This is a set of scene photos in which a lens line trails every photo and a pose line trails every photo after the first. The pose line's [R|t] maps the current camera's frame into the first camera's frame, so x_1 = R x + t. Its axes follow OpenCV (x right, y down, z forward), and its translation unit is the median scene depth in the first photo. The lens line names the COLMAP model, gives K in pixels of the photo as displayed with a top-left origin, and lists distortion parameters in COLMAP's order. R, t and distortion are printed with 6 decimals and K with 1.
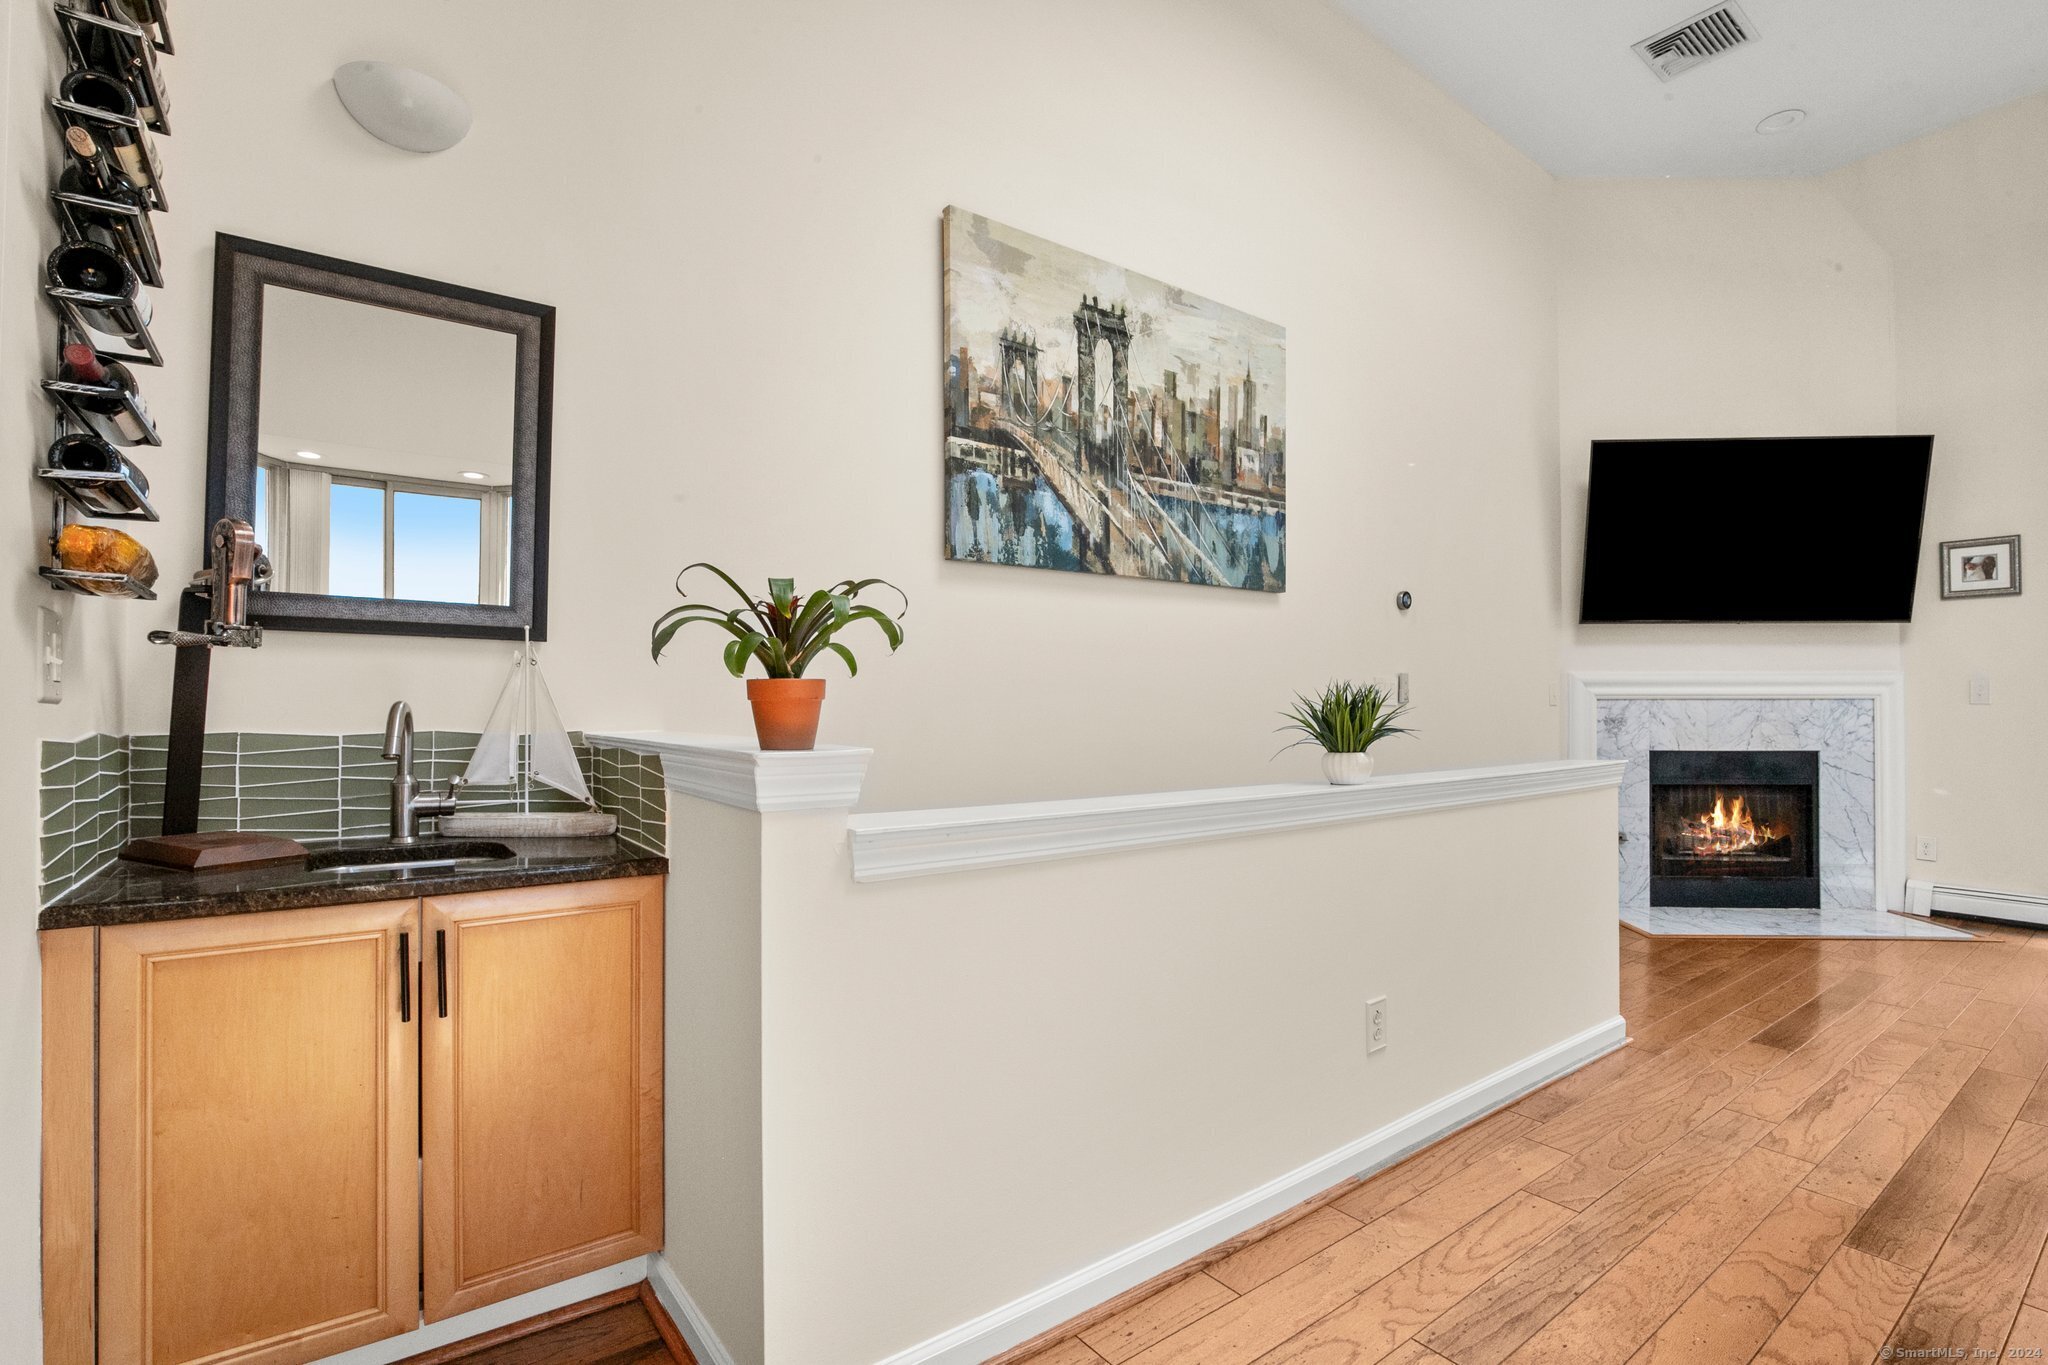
lens RADIAL K [[950.2, 0, 1030.4], [0, 950.2, 686.6], [0, 0, 1]] dist [-0.031620, 0.008203]
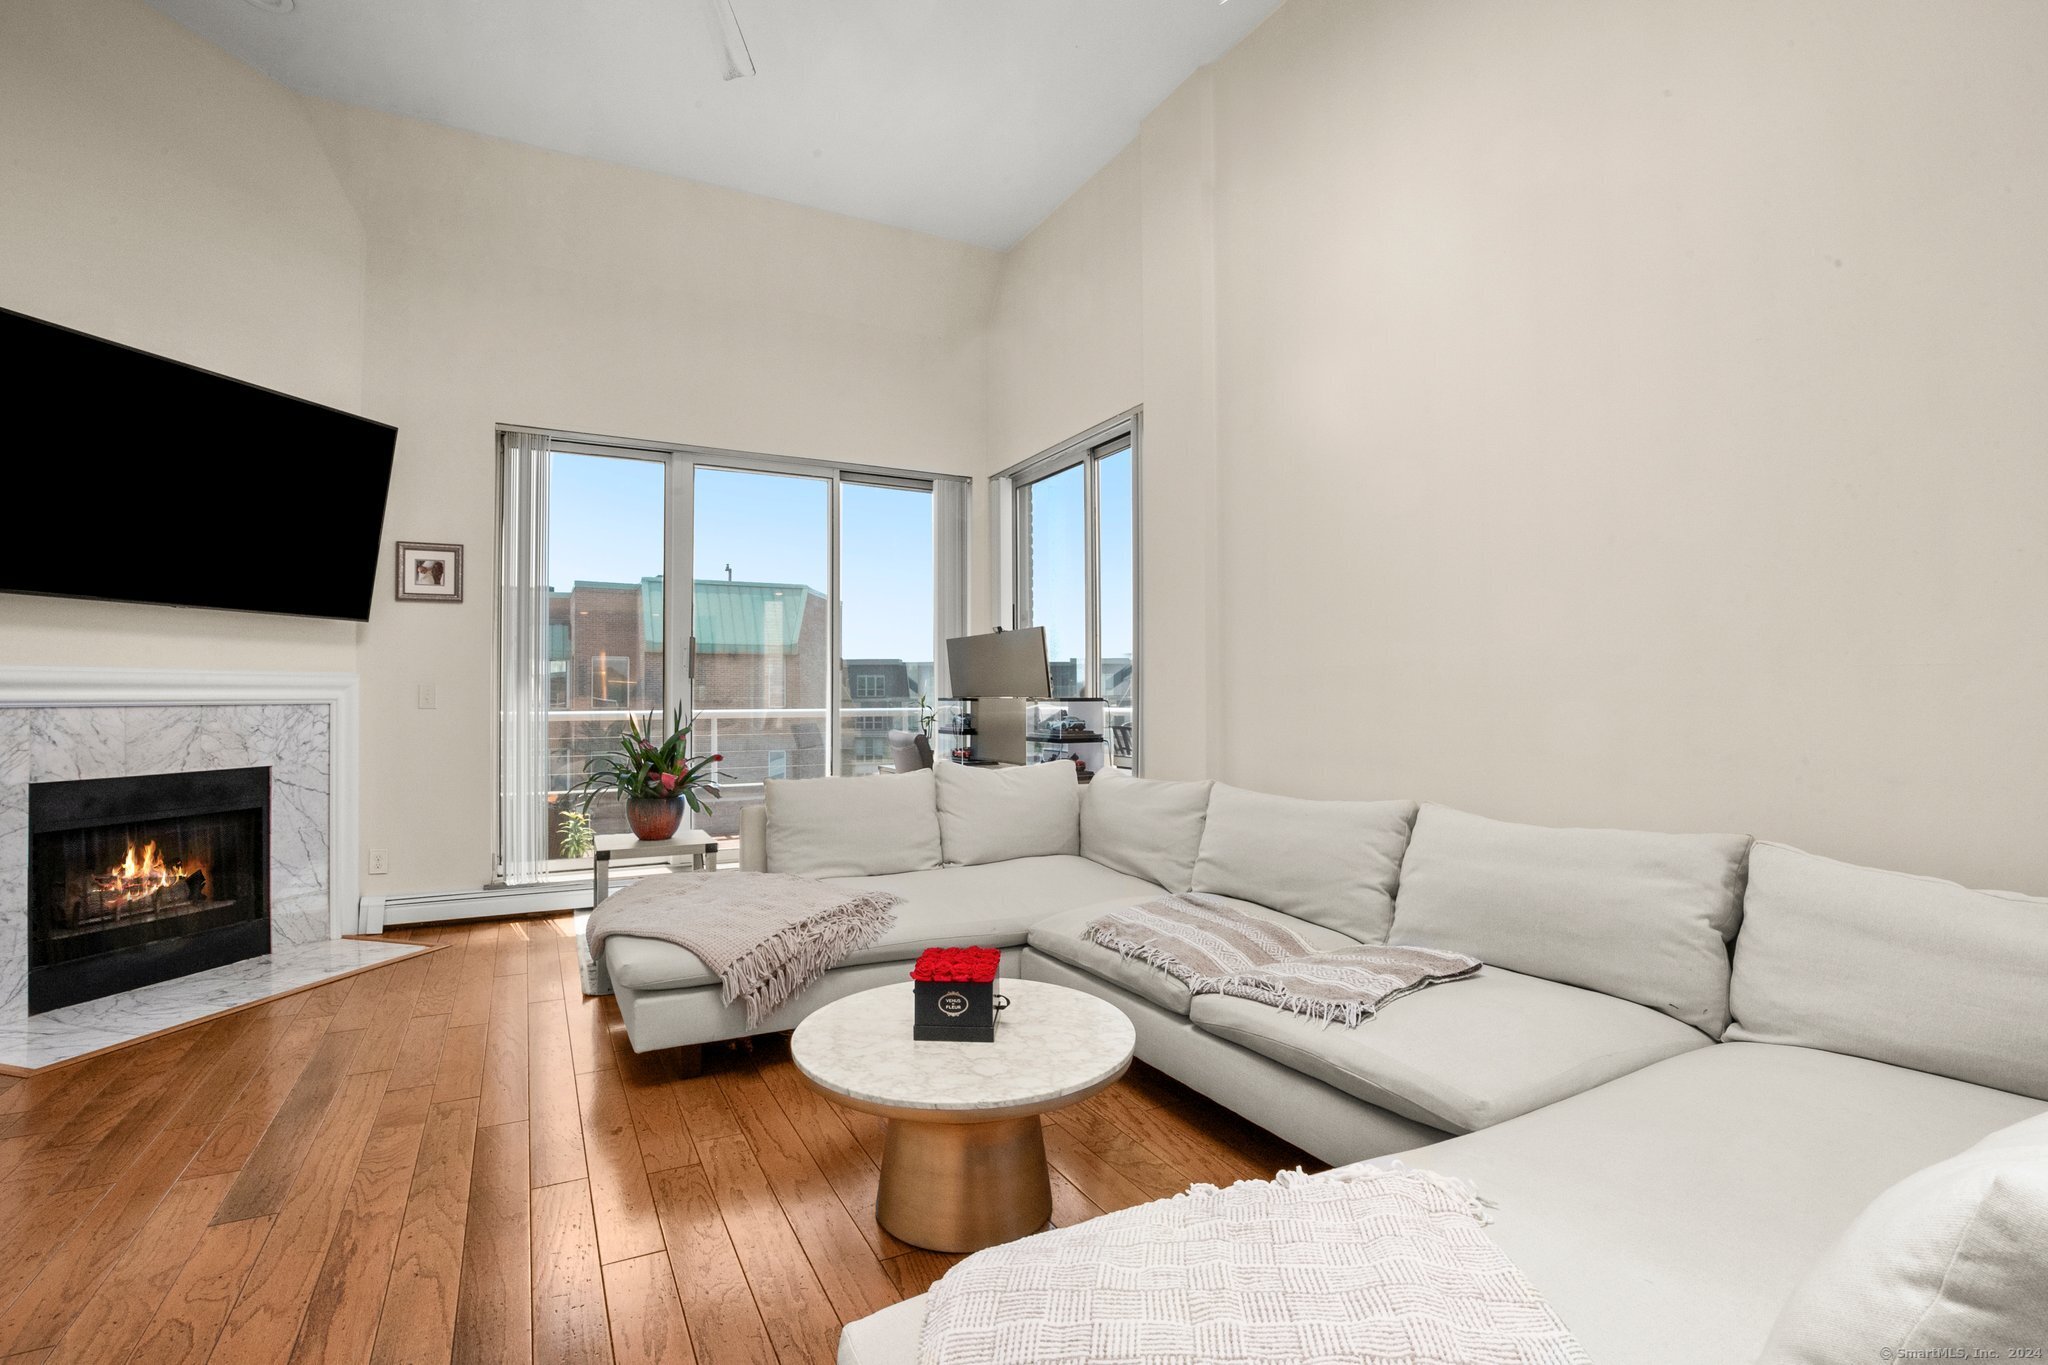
lens RADIAL K [[947.3, 0, 1024.0], [0, 947.3, 682.5], [0, 0, 1]] dist [-0.040303, 0.008710]
pose [[0.160129, 0.012031, 0.987023, 0.130921], [-0.011916, 0.999876, -0.010255, -0.006383], [-0.987024, -0.010119, 0.160253, 0.198677]]
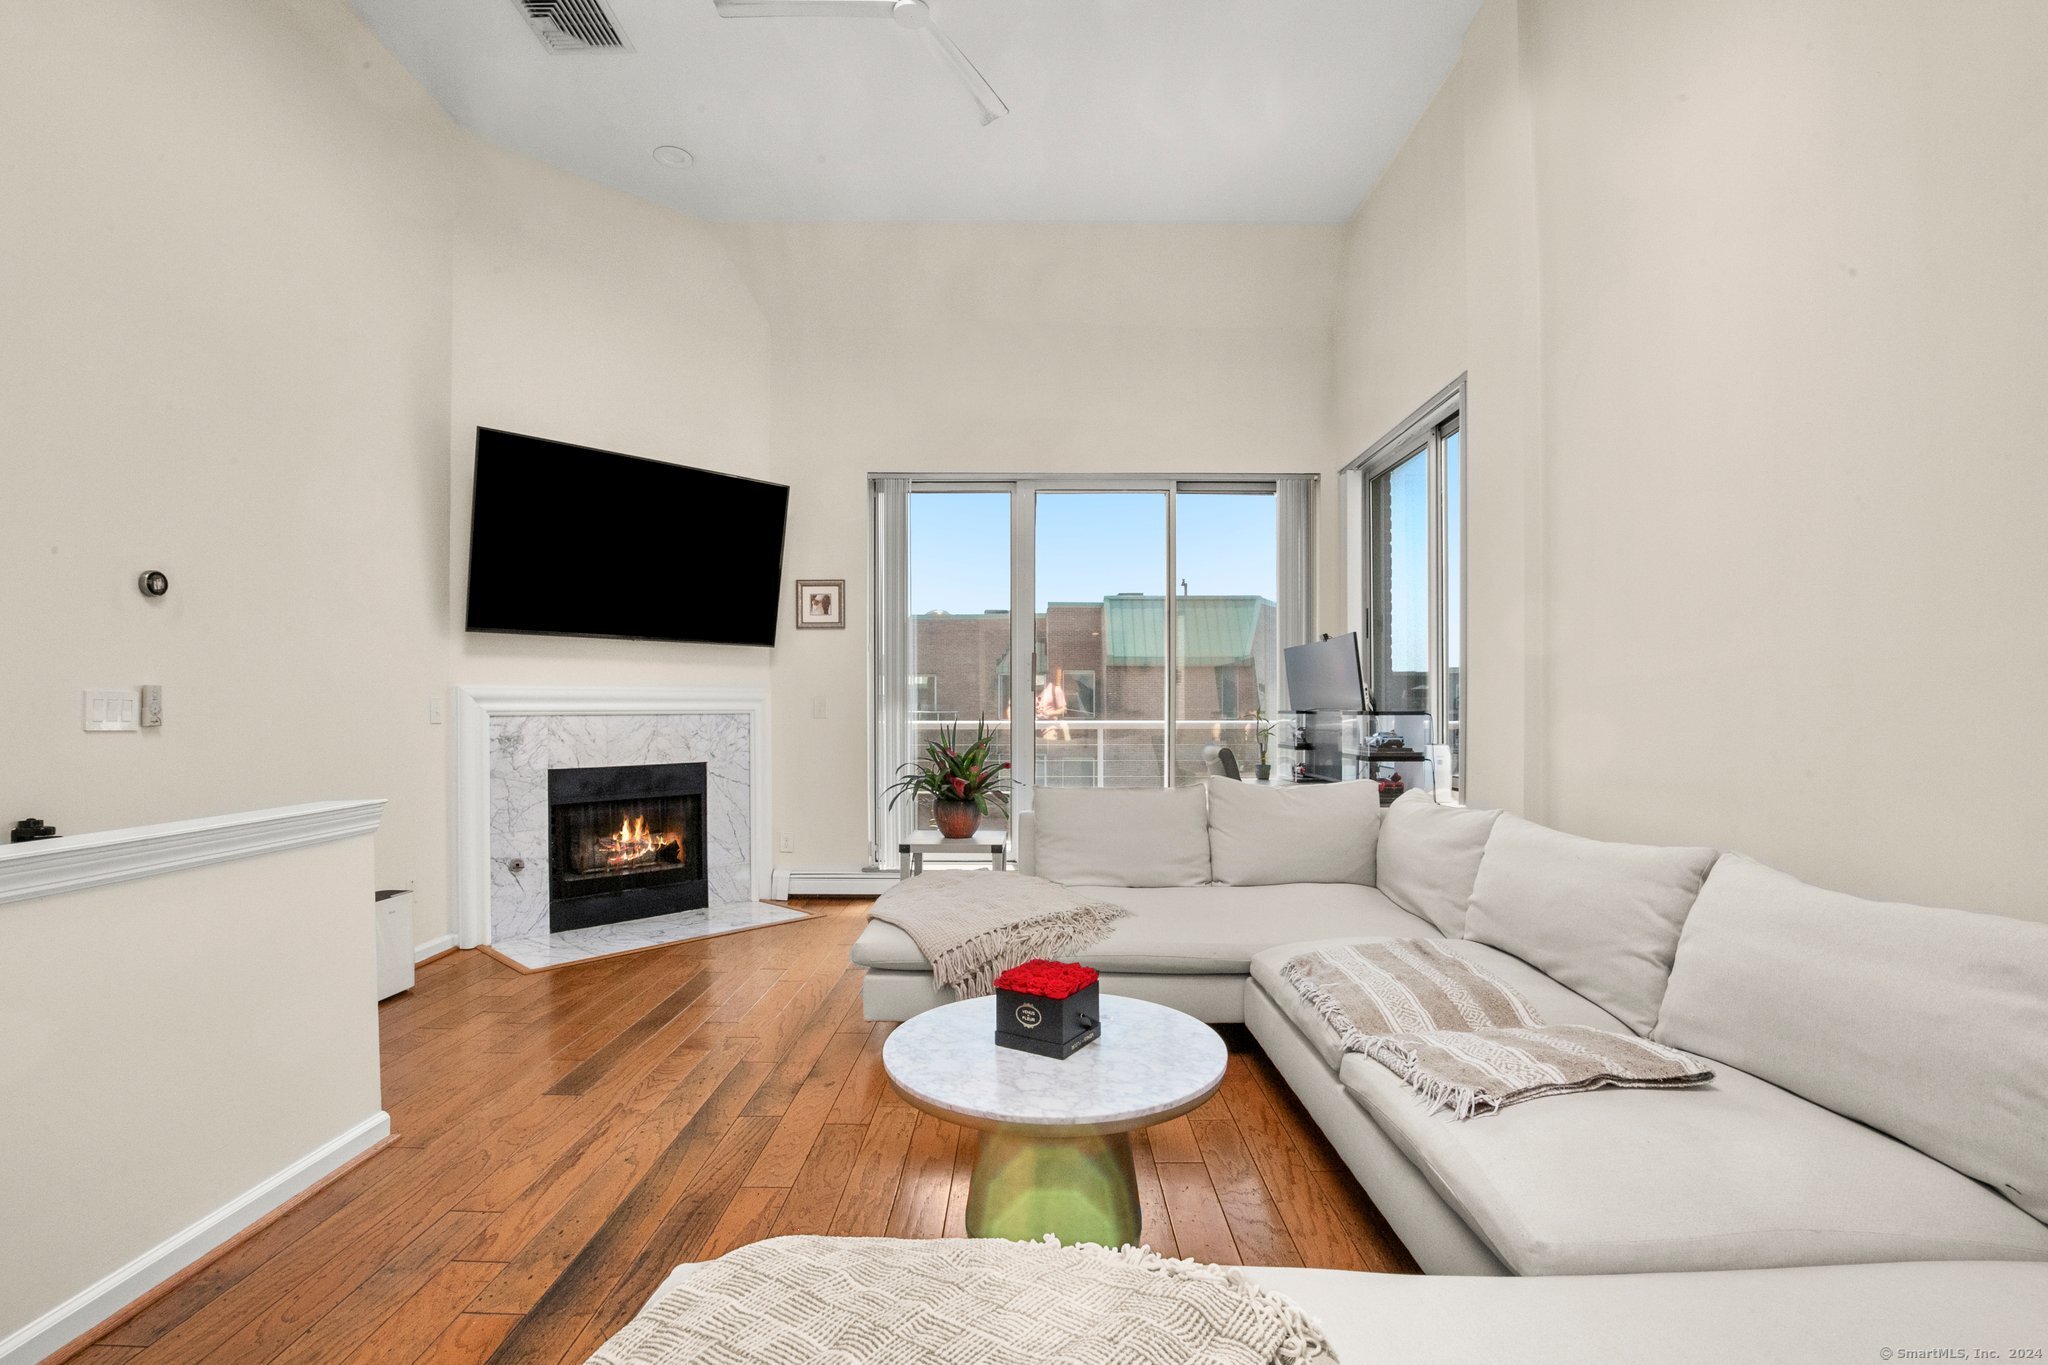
lens RADIAL K [[947.8, 0, 1025.4], [0, 947.8, 721.1], [0, 0, 1]] dist [-0.040026, 0.006097]
pose [[0.607337, -0.012347, 0.794349, 0.206349], [-0.010821, 0.999658, 0.023812, -0.008928], [-0.794371, -0.023058, 0.606995, 0.044623]]
